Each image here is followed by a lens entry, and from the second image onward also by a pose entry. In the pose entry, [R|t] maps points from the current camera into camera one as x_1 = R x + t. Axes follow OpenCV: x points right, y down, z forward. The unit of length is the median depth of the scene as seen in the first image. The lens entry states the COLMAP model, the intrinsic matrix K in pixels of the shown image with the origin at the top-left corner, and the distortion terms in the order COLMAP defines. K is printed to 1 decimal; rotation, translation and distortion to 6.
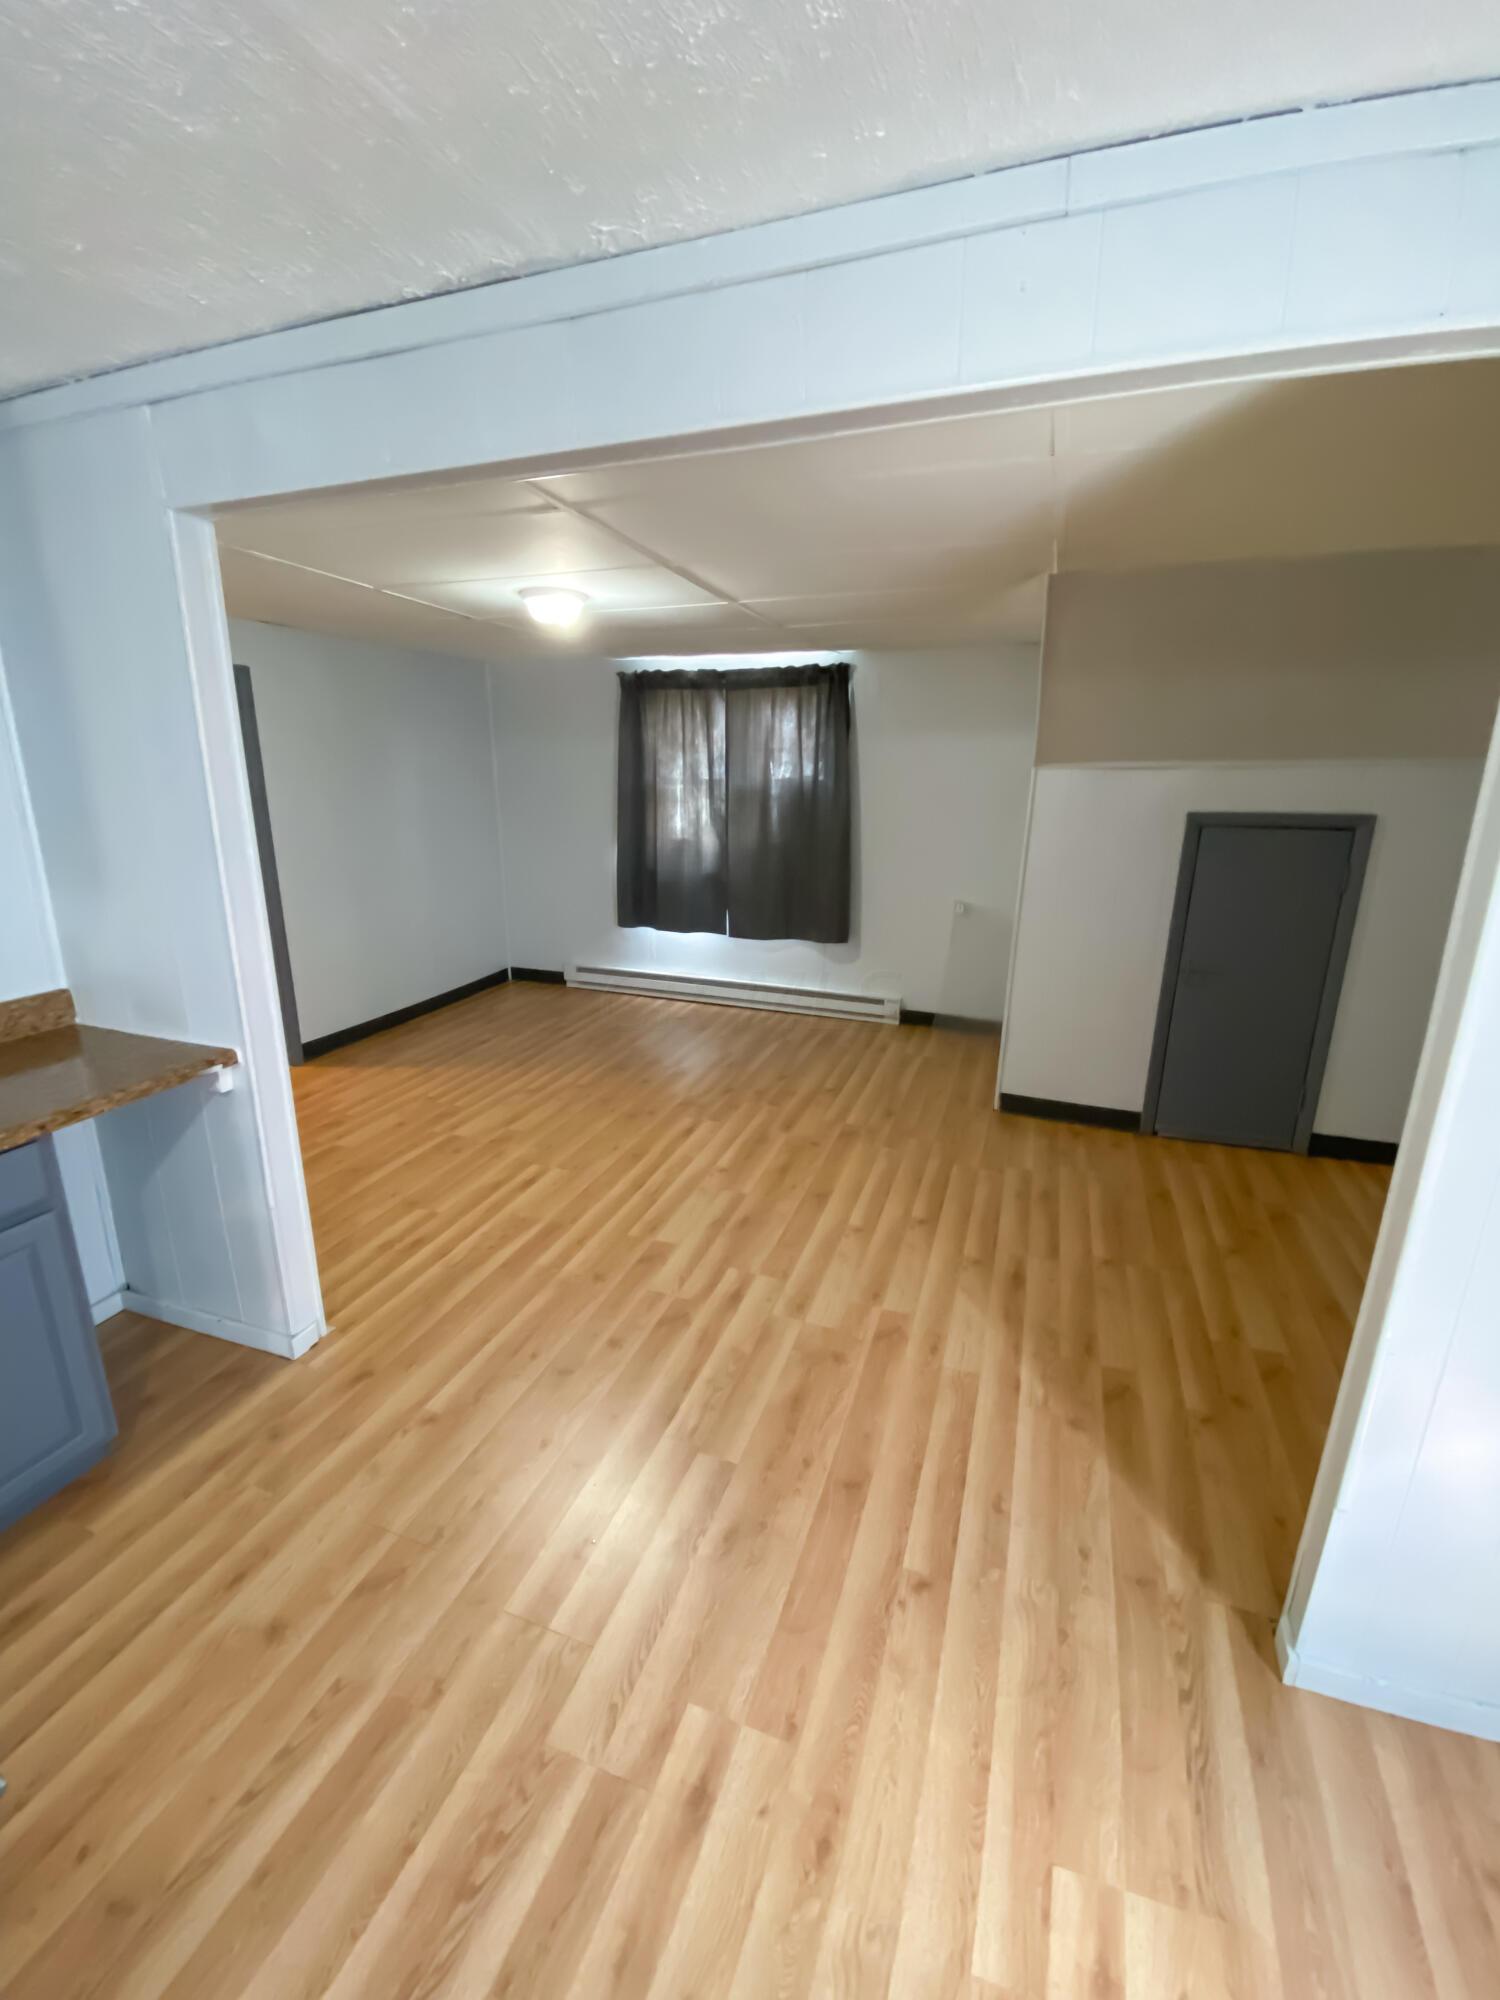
lens RADIAL K [[835.7, 0, 749.8], [0, 835.7, 992.6], [0, 0, 1]] dist [0.027274, -0.023653]
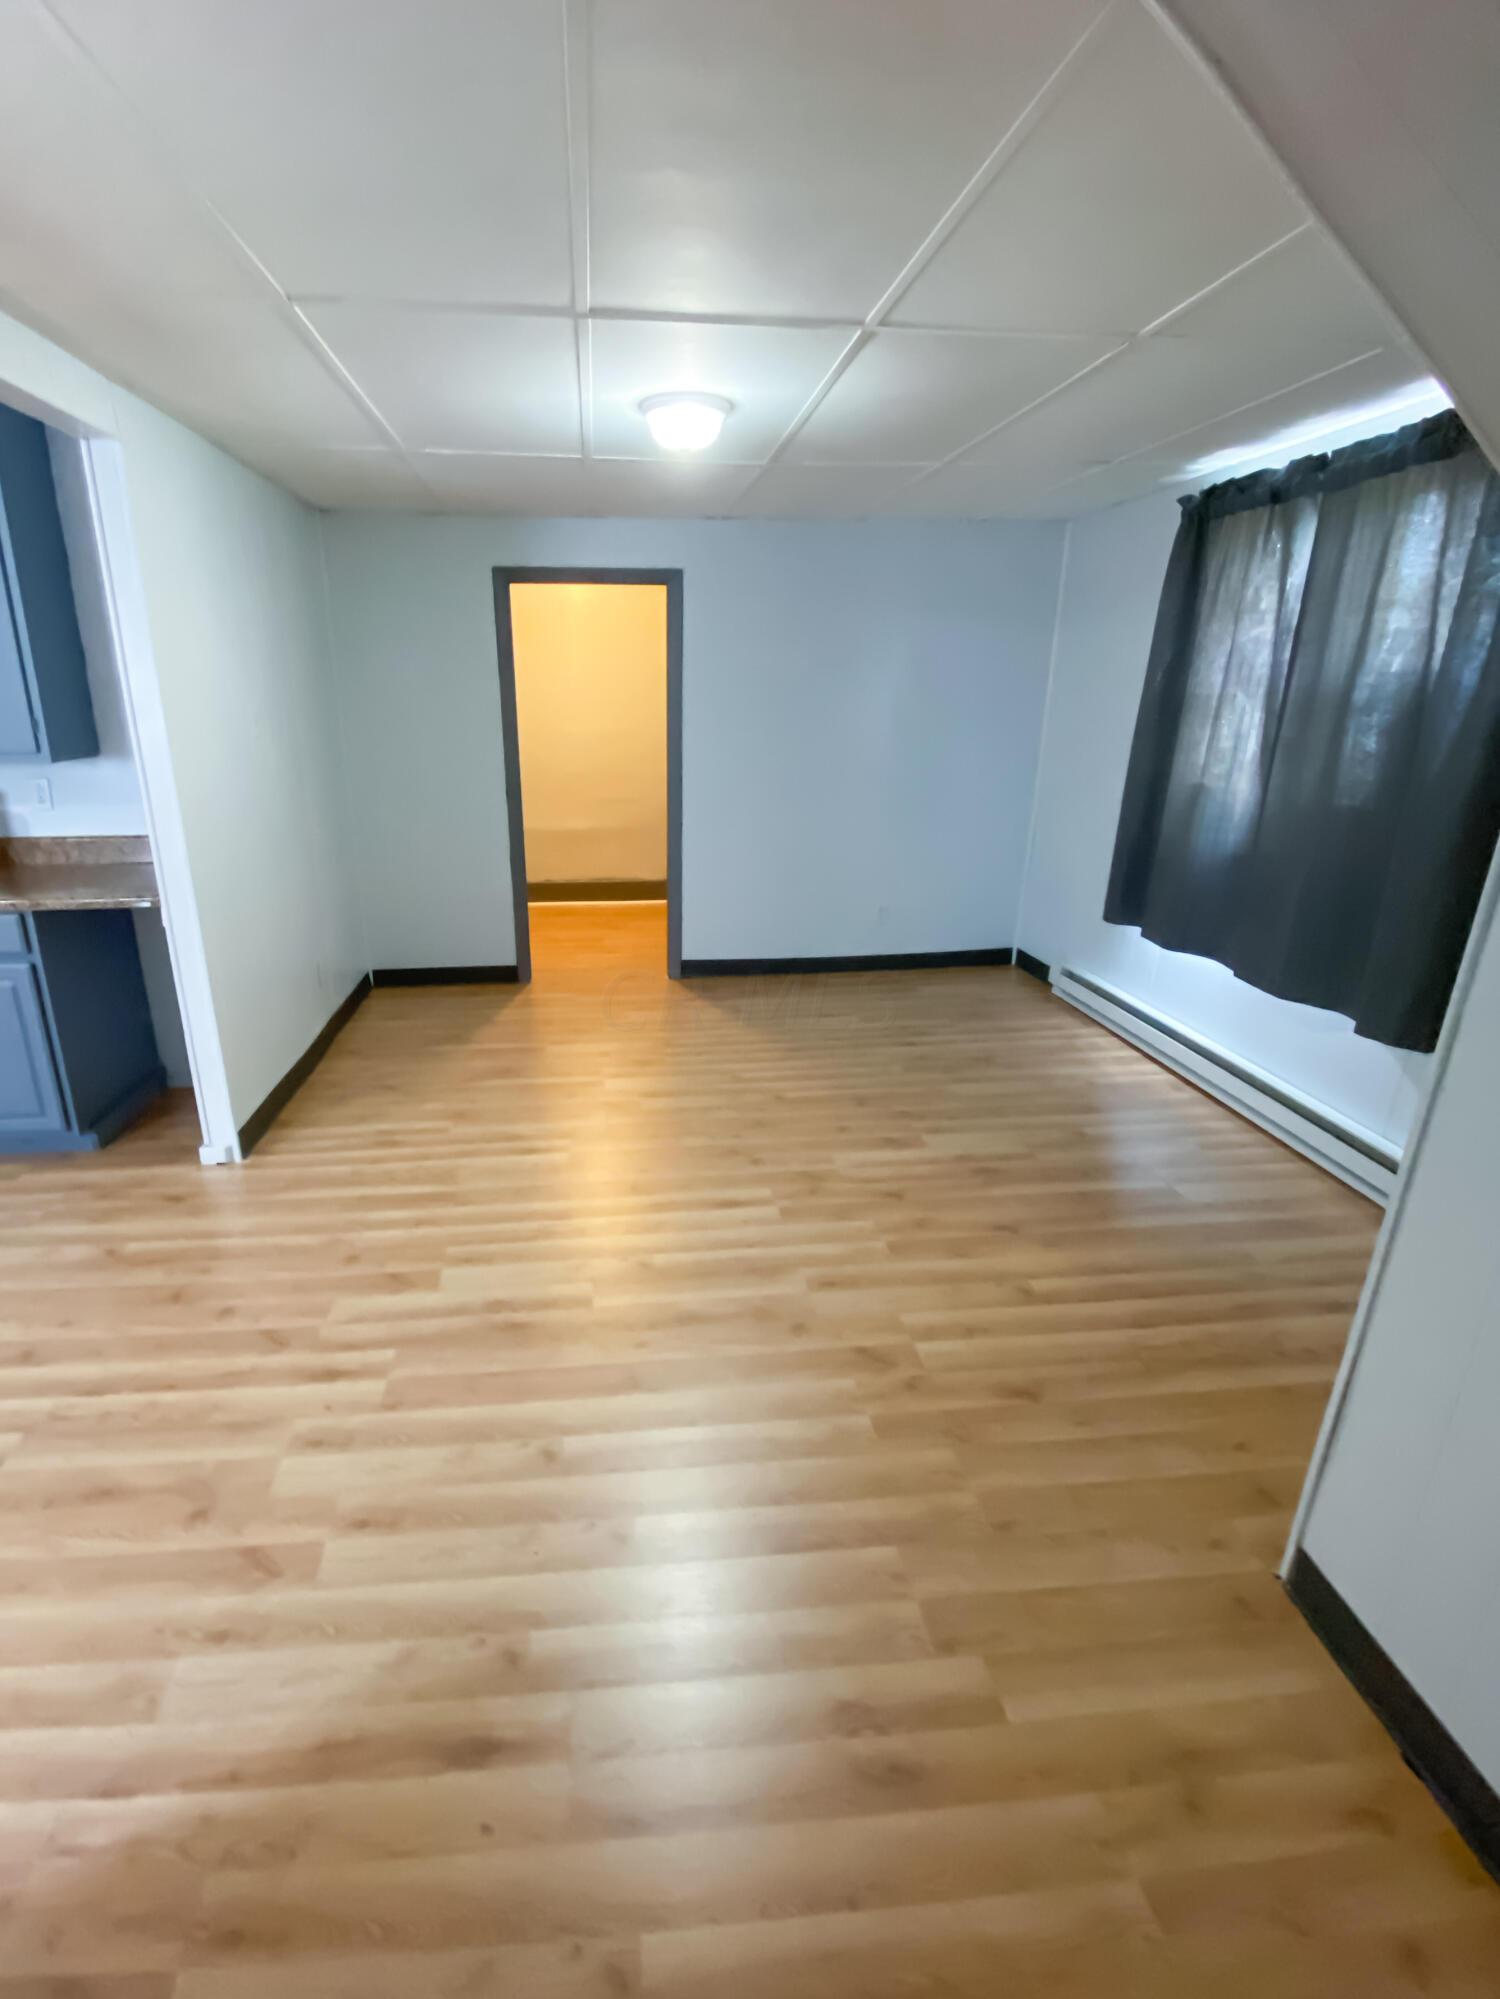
lens RADIAL K [[904.1, 0, 654.9], [0, 904.1, 1001.2], [0, 0, 1]] dist [0.031904, -0.031668]
pose [[0.405304, 0.285169, -0.868566, 0.483331], [-0.230672, 0.951261, 0.204679, -0.123795], [0.884601, 0.117396, 0.451330, 0.586717]]
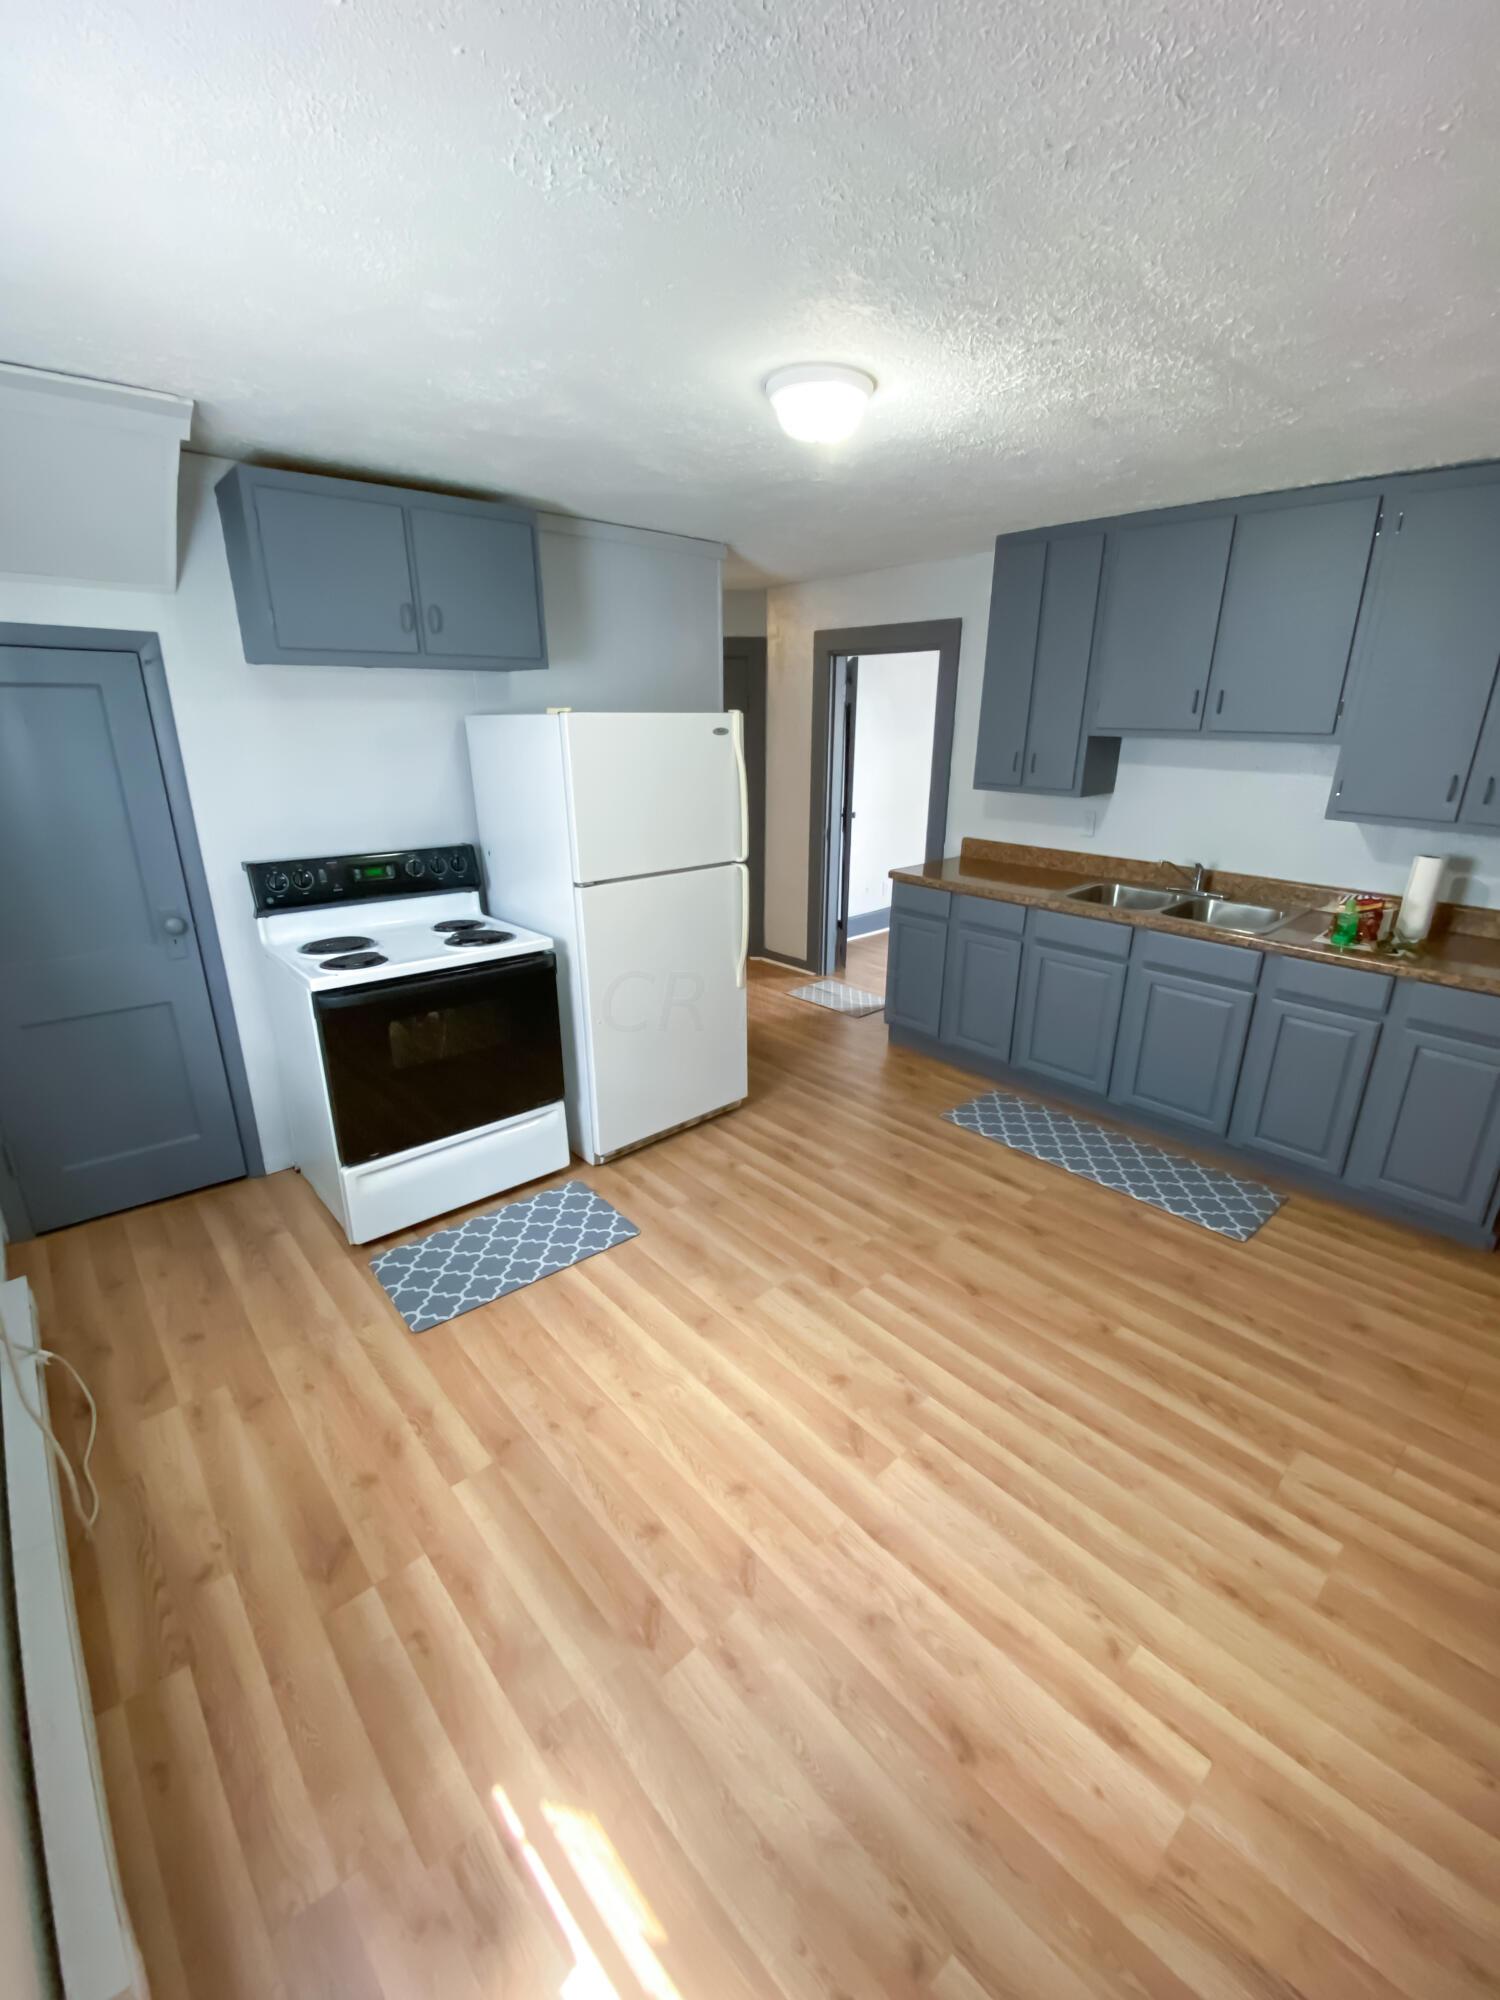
lens RADIAL K [[835.7, 0, 749.8], [0, 835.7, 992.6], [0, 0, 1]] dist [0.027274, -0.023653]
pose [[-0.468486, 0.278285, -0.838498, 0.428519], [-0.237303, 0.874579, 0.422846, -0.054018], [0.851004, 0.397075, -0.343690, 0.151212]]
